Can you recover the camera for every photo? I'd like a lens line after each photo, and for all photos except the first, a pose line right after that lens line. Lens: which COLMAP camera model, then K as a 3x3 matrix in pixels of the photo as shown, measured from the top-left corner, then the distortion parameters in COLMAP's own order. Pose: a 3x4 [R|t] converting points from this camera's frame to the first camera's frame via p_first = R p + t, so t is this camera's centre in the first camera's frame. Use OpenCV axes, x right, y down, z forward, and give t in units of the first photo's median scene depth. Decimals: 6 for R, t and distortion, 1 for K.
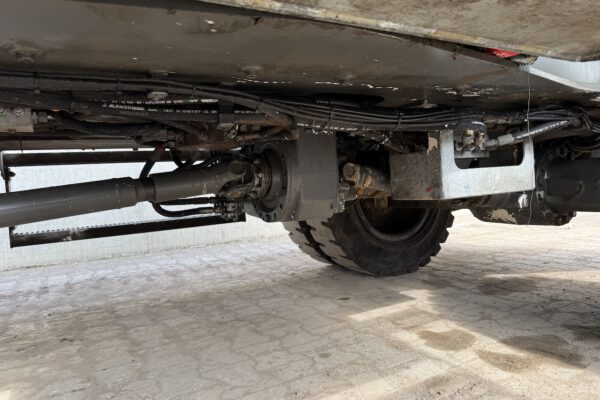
lens RADIAL K [[427.9, 0, 300.0], [0, 427.9, 200.0], [0, 0, 1]] dist [0.043111, -0.059538]
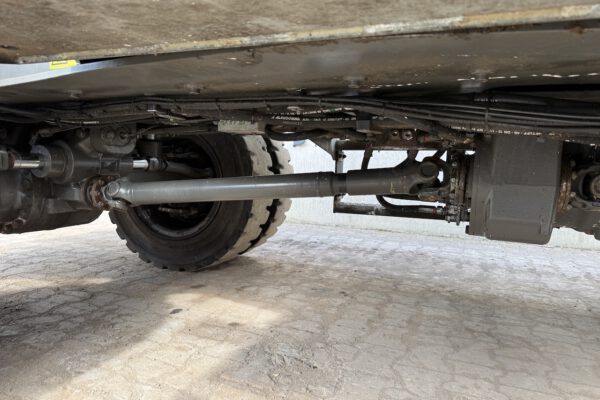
lens RADIAL K [[427.9, 0, 300.0], [0, 427.9, 200.0], [0, 0, 1]] dist [0.043111, -0.059538]
pose [[0.601589, 0.141361, -0.786199, 0.366512], [-0.097804, 0.989847, 0.103139, -0.067048], [0.792796, 0.014846, 0.609306, 0.169408]]
